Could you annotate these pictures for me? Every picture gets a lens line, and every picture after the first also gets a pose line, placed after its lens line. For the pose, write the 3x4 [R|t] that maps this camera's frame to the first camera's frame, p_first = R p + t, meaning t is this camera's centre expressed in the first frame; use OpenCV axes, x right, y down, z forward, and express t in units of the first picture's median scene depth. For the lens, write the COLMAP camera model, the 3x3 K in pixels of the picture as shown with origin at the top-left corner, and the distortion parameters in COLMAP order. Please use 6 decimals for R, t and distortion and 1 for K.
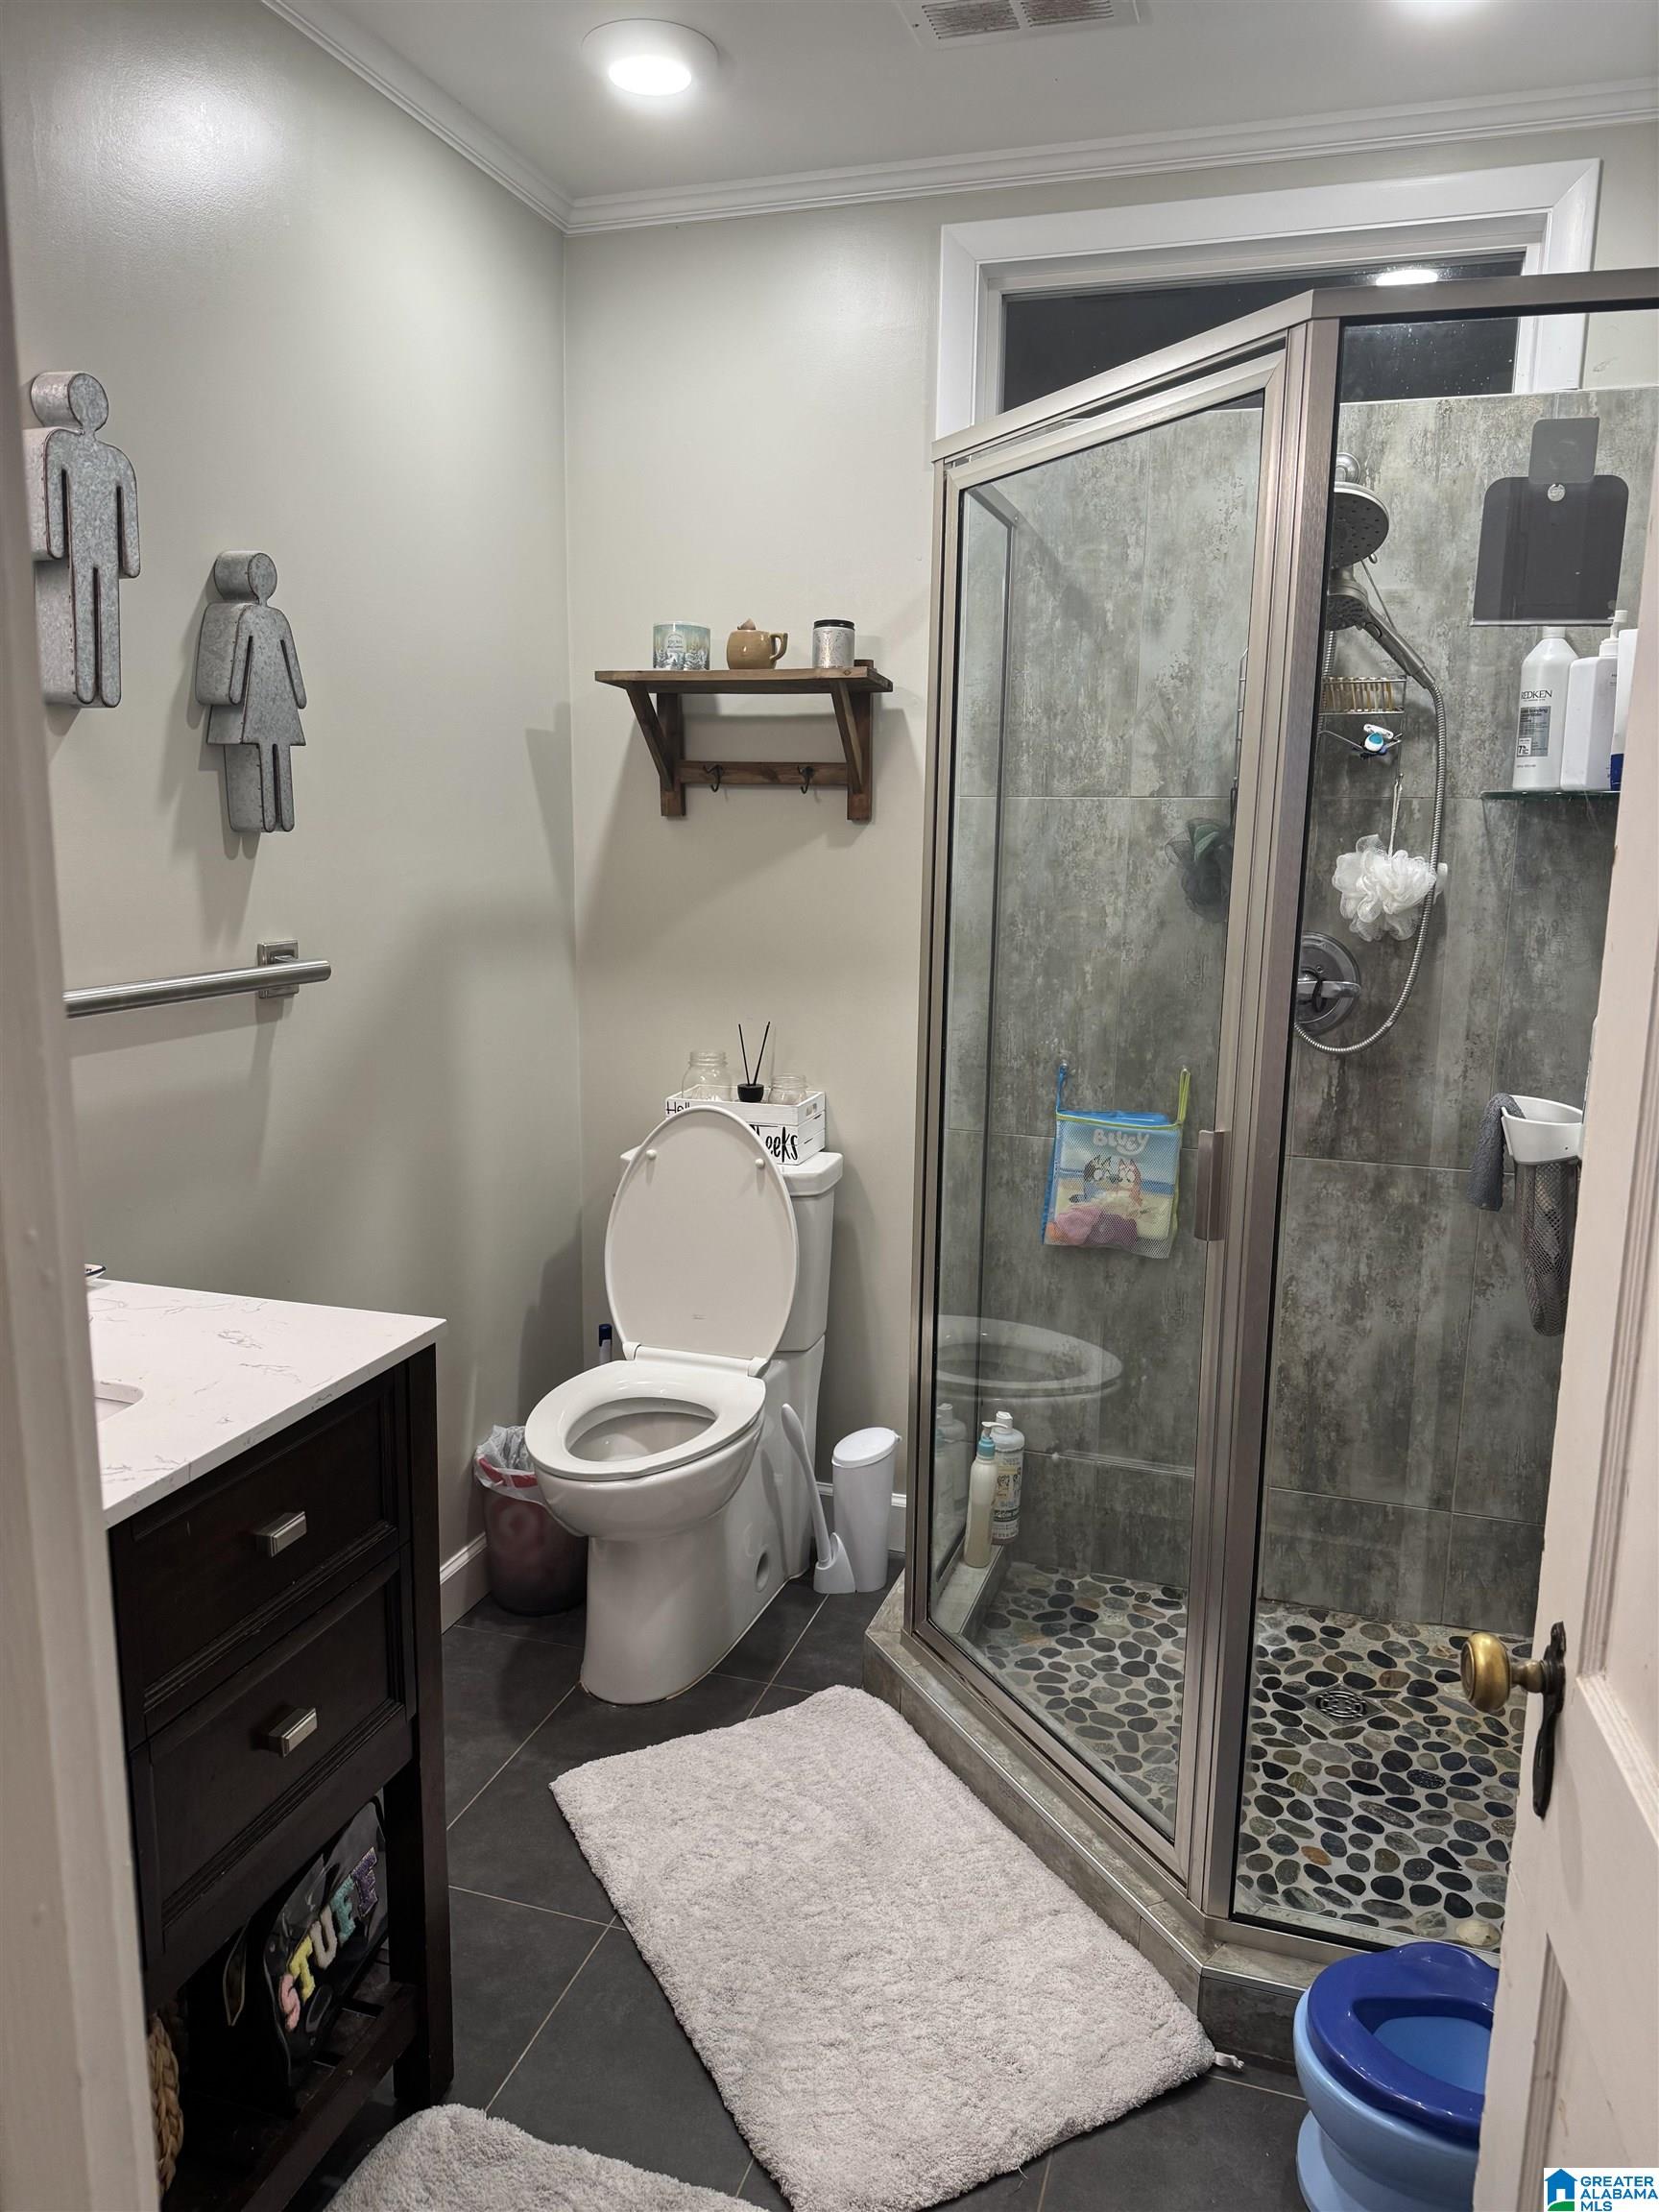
lens RADIAL K [[1546.5, 0, 829.5], [0, 1546.5, 1106.0], [0, 0, 1]] dist [0.061719, -0.072408]
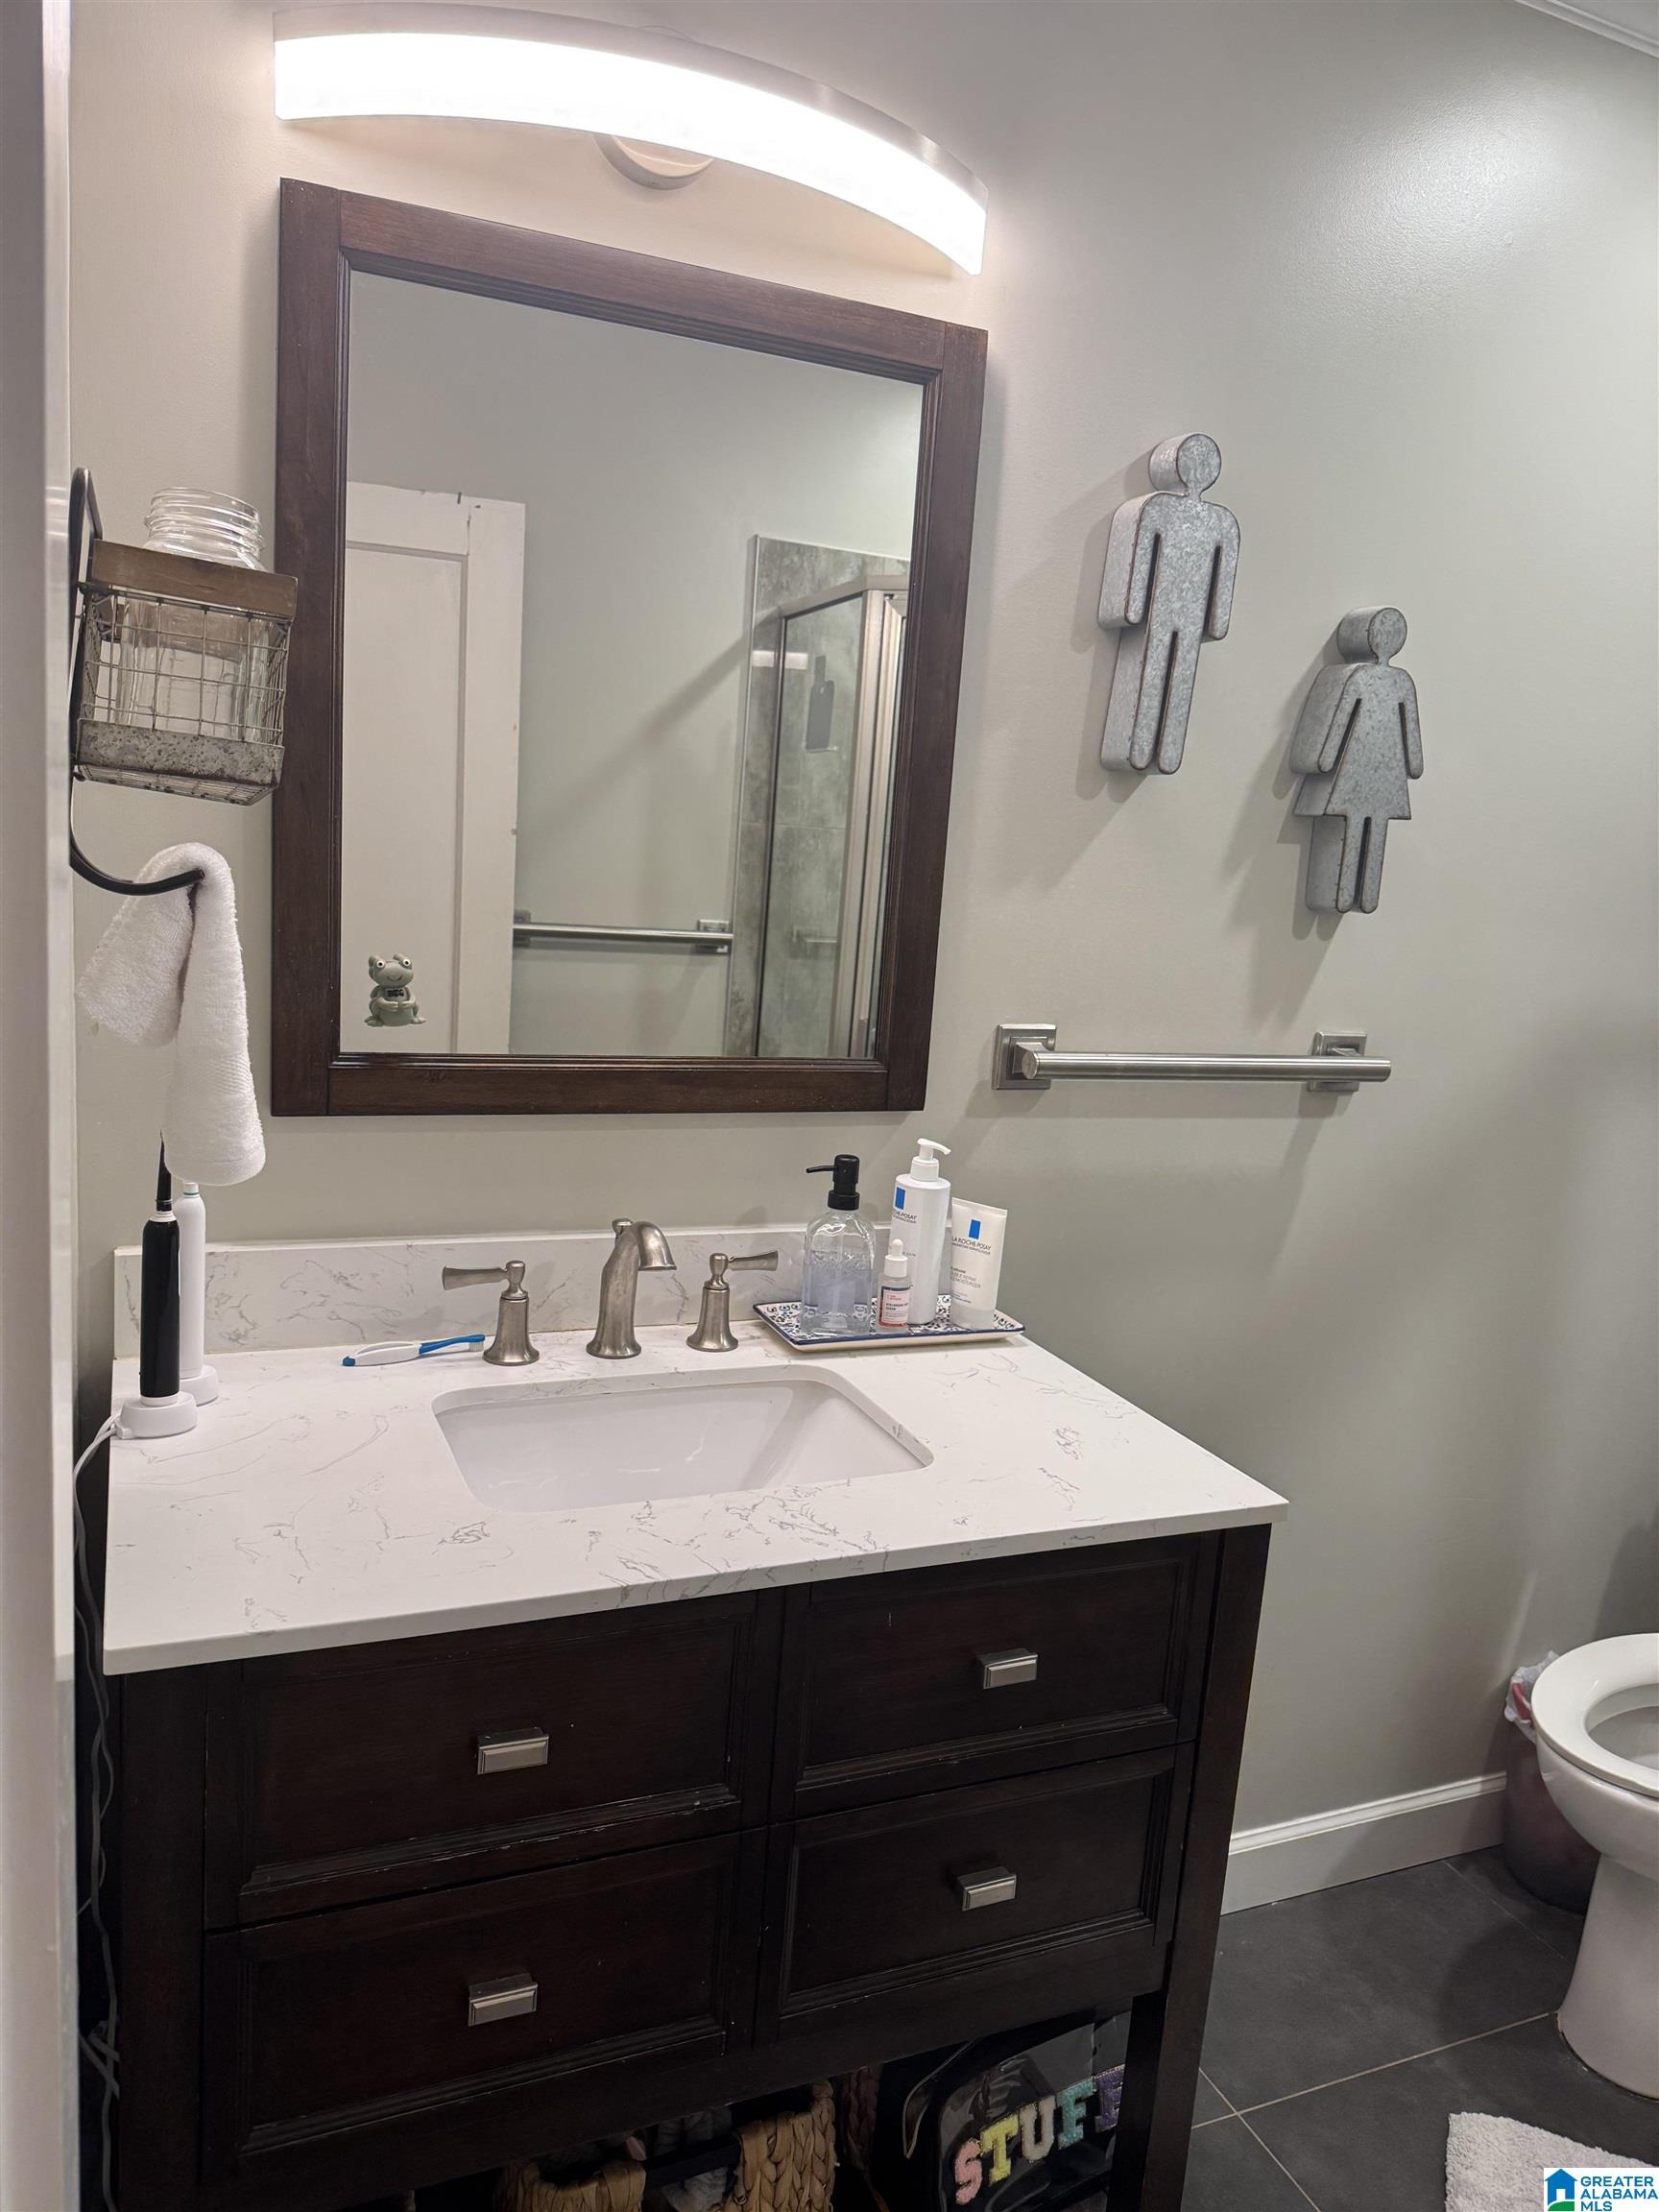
lens RADIAL K [[1546.5, 0, 829.5], [0, 1546.5, 1106.0], [0, 0, 1]] dist [0.061719, -0.072408]
pose [[0.664903, 0.161364, -0.729291, 0.127176], [-0.203113, 0.978653, 0.031358, -0.034781], [0.718783, 0.127278, 0.683485, 0.188908]]
